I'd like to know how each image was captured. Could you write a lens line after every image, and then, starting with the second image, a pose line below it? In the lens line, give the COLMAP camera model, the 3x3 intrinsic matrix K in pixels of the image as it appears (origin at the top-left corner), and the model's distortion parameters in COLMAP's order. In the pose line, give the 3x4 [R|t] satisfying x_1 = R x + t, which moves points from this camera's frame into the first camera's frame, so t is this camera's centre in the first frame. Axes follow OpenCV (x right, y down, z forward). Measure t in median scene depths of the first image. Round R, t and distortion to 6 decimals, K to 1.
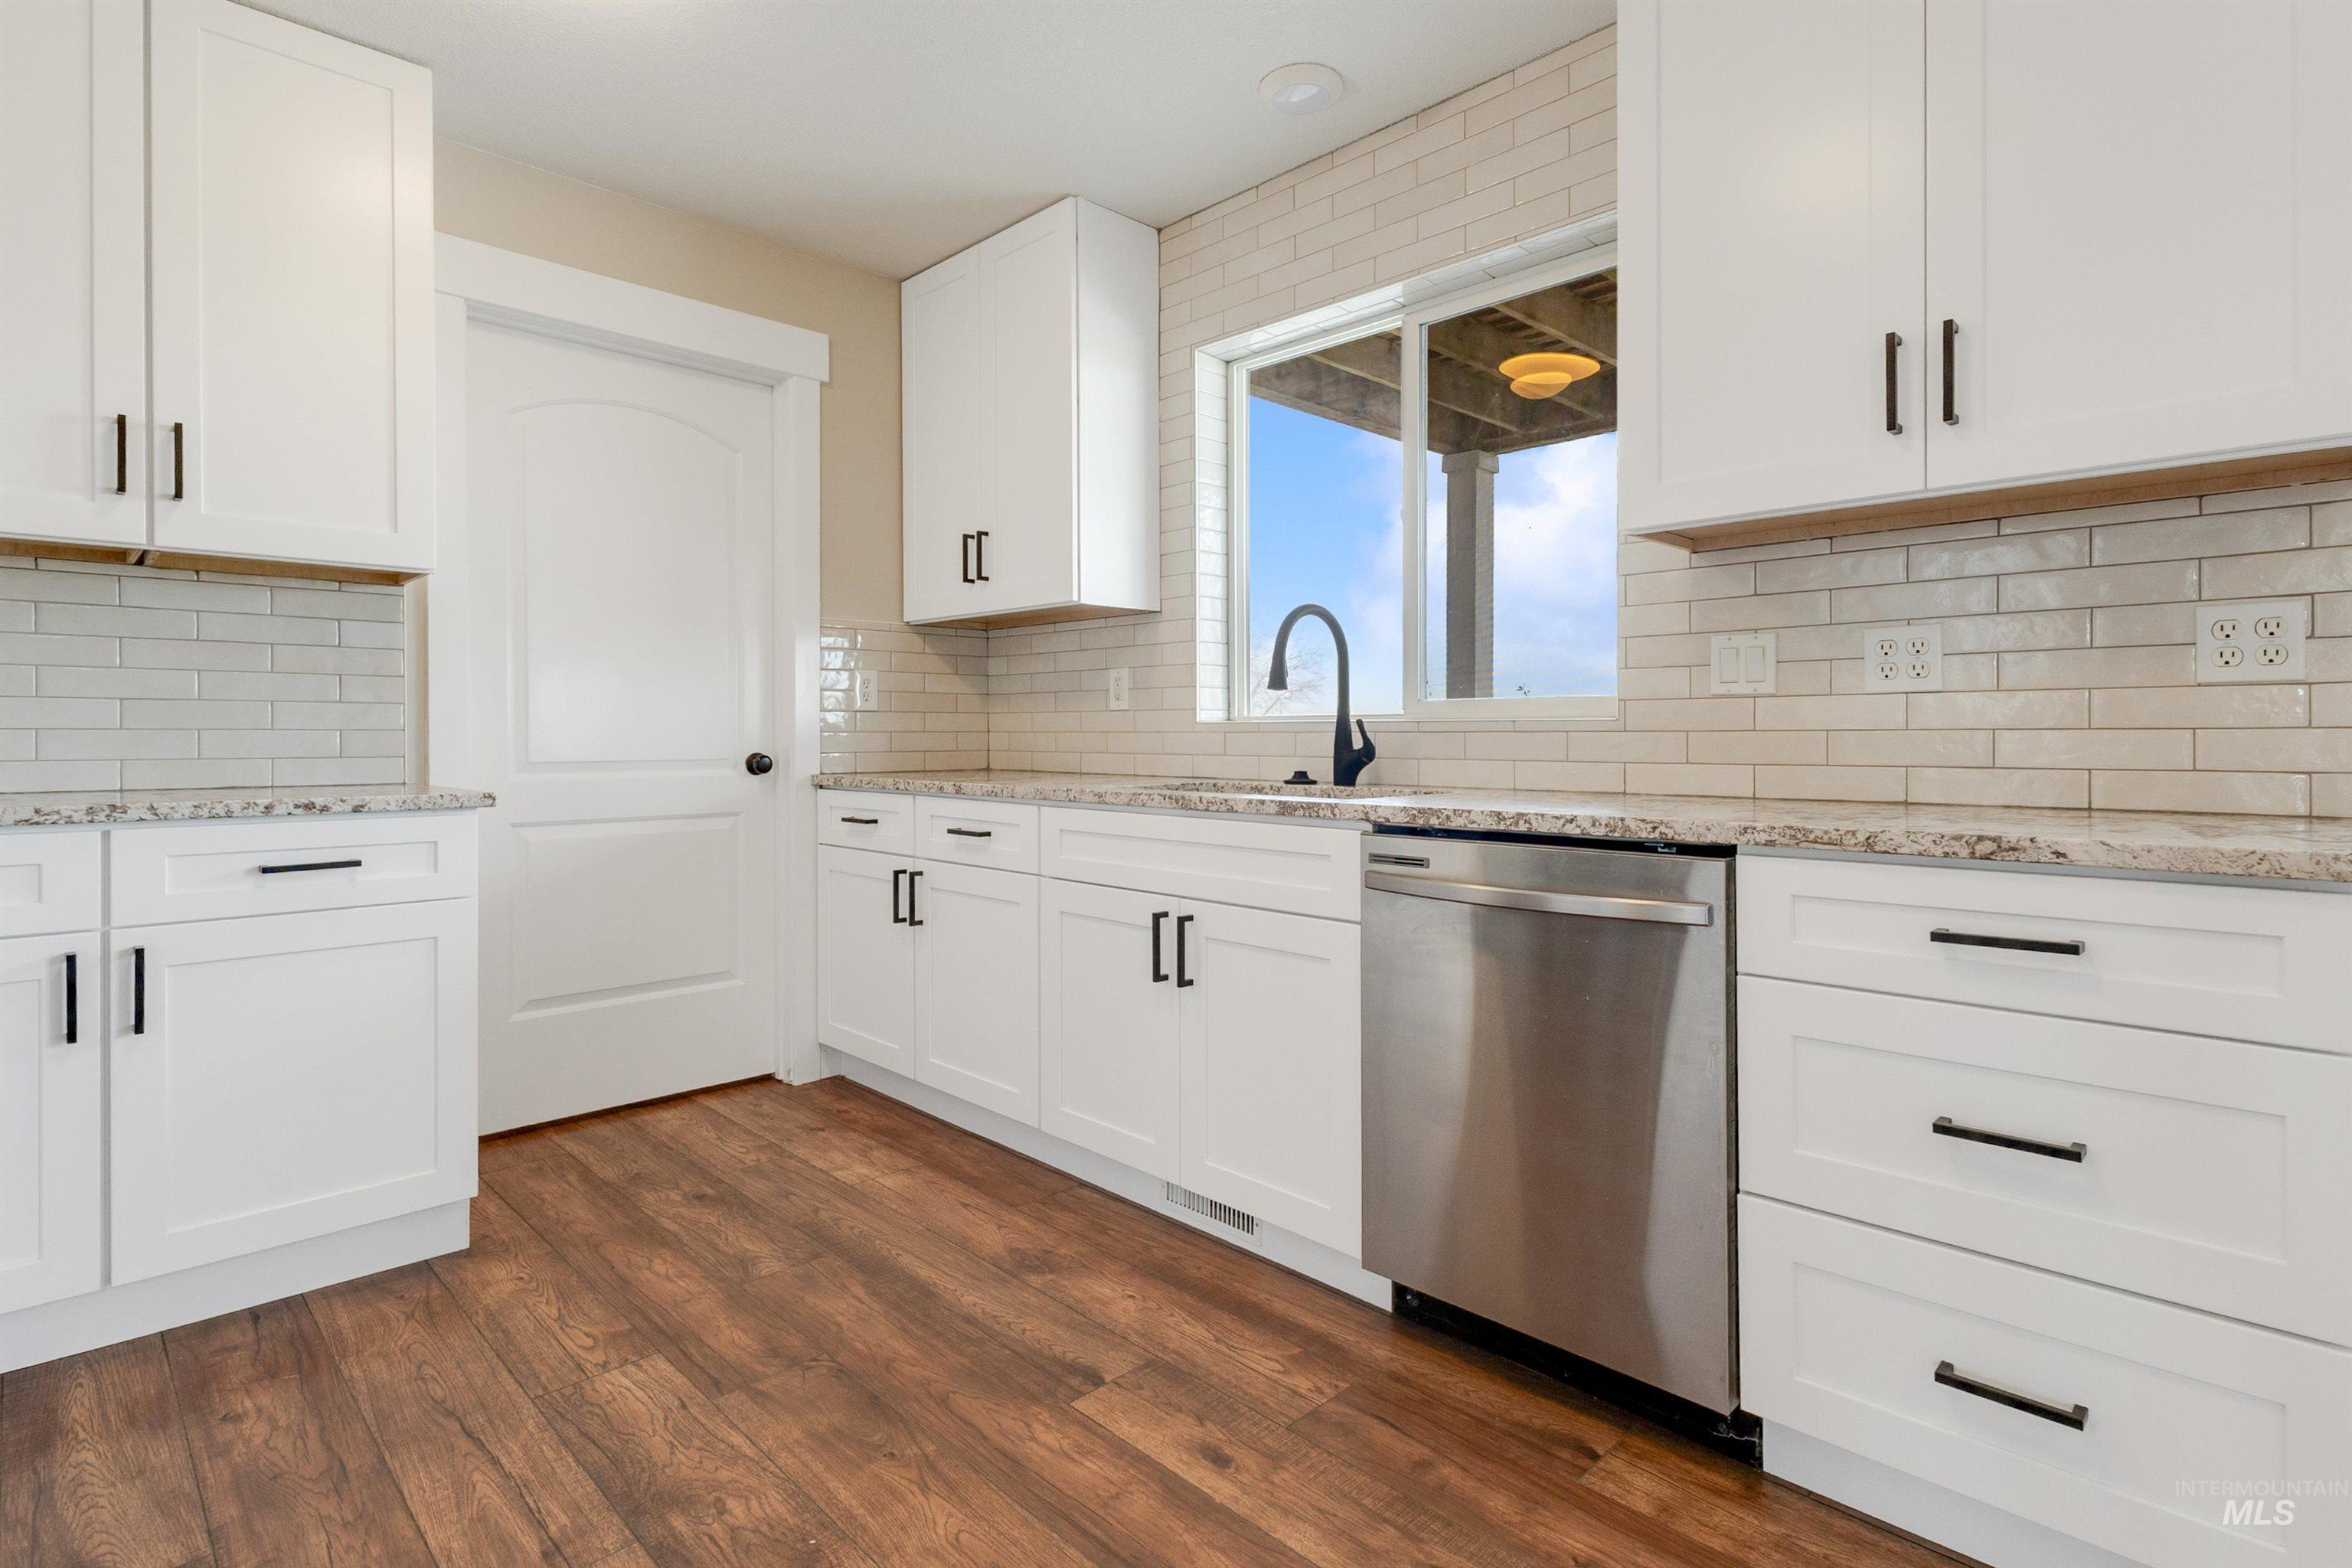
lens RADIAL K [[1175.5, 0, 1187.1], [0, 1175.5, 735.4], [0, 0, 1]] dist [0.011452, -0.002130]
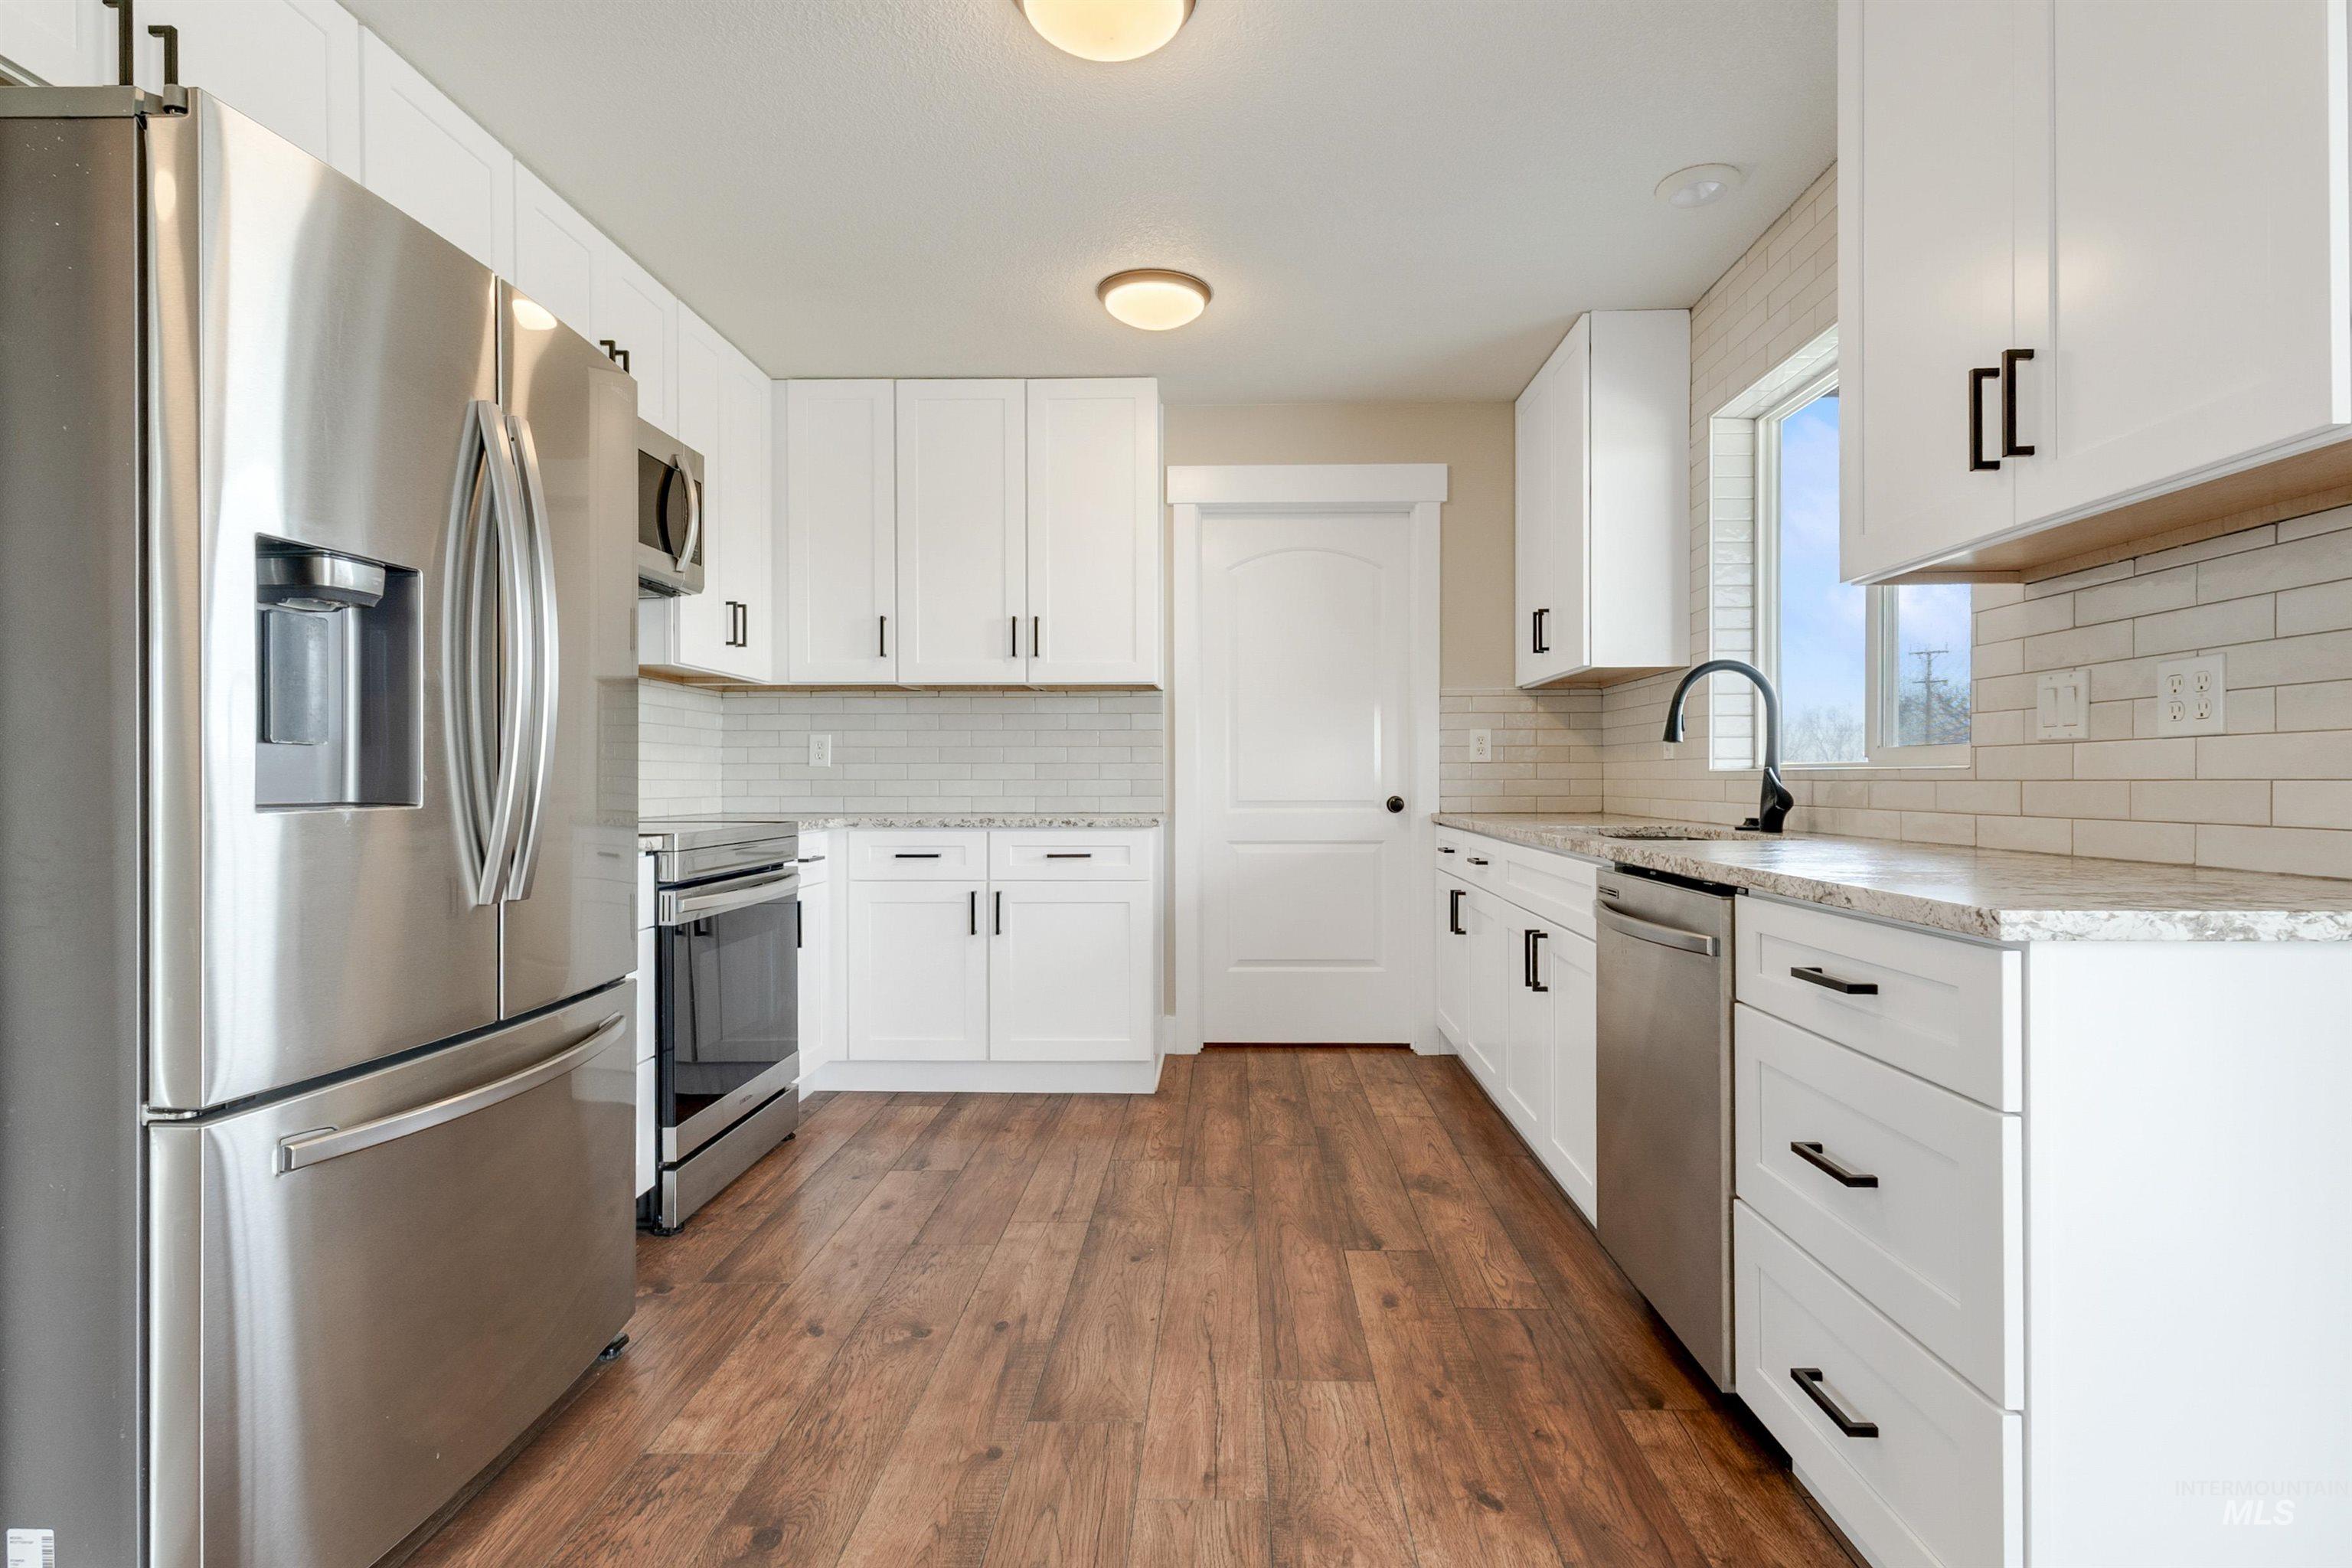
lens RADIAL K [[1175.5, 0, 1182.6], [0, 1175.5, 780.3], [0, 0, 1]] dist [0.011452, -0.002130]
pose [[0.684040, -0.000897, -0.729444, 0.629594], [0.001693, 0.999999, 0.000358, -0.005077], [0.729442, -0.001479, 0.684041, -0.096221]]
